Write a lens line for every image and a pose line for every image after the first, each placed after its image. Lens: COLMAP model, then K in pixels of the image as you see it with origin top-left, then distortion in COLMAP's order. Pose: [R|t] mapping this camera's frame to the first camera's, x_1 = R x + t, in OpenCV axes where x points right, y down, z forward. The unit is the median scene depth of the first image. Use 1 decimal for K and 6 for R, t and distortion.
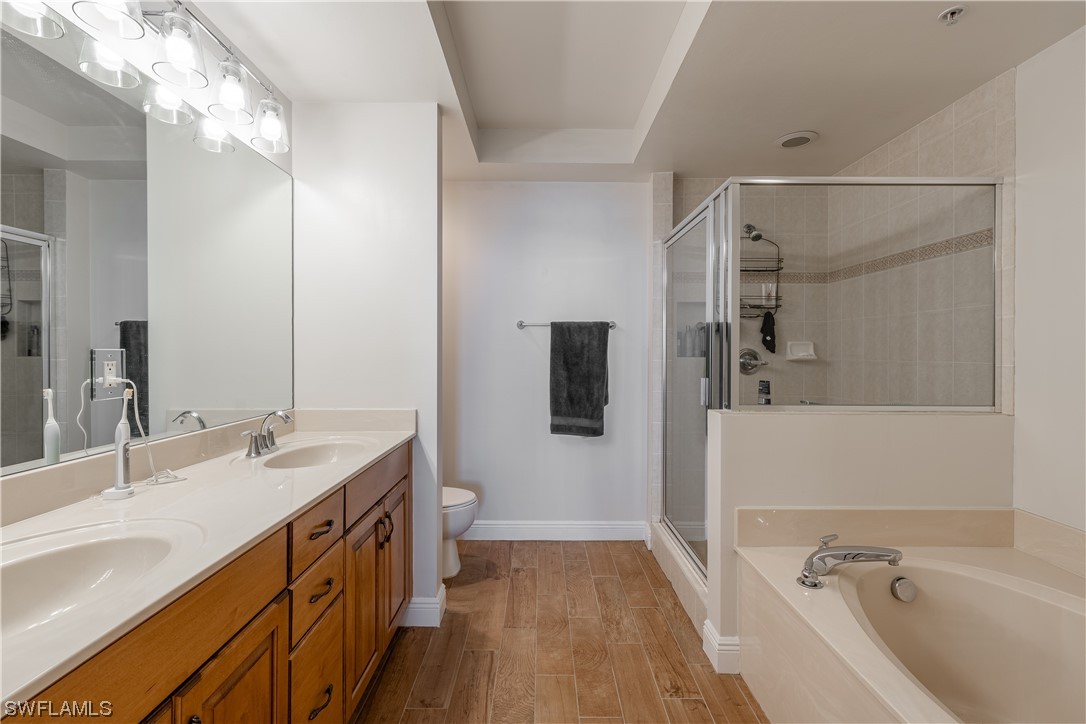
lens RADIAL K [[464.4, 0, 541.7], [0, 464.4, 358.2], [0, 0, 1]] dist [0.000780, 0.000008]
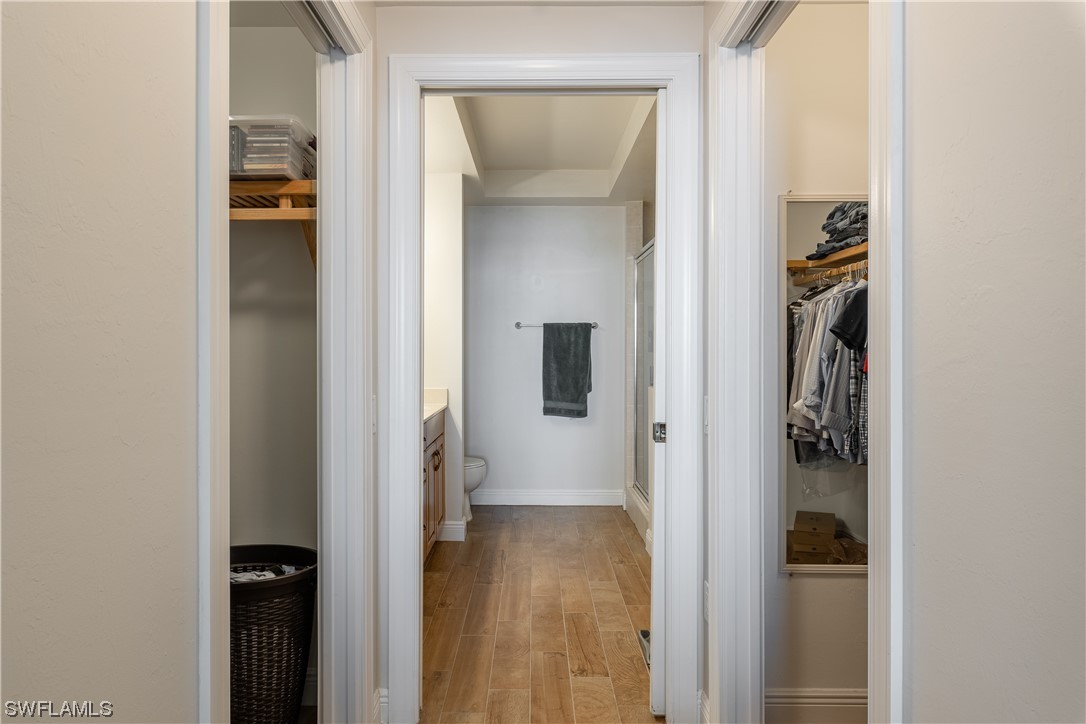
lens RADIAL K [[610.5, 0, 535.0], [0, 610.5, 360.2], [0, 0, 1]] dist [0.028069, 0.000484]
pose [[0.999996, -0.002441, -0.001690, 0.000592], [0.002452, 0.999975, 0.006575, 0.008505], [0.001674, -0.006579, 0.999977, -0.604531]]
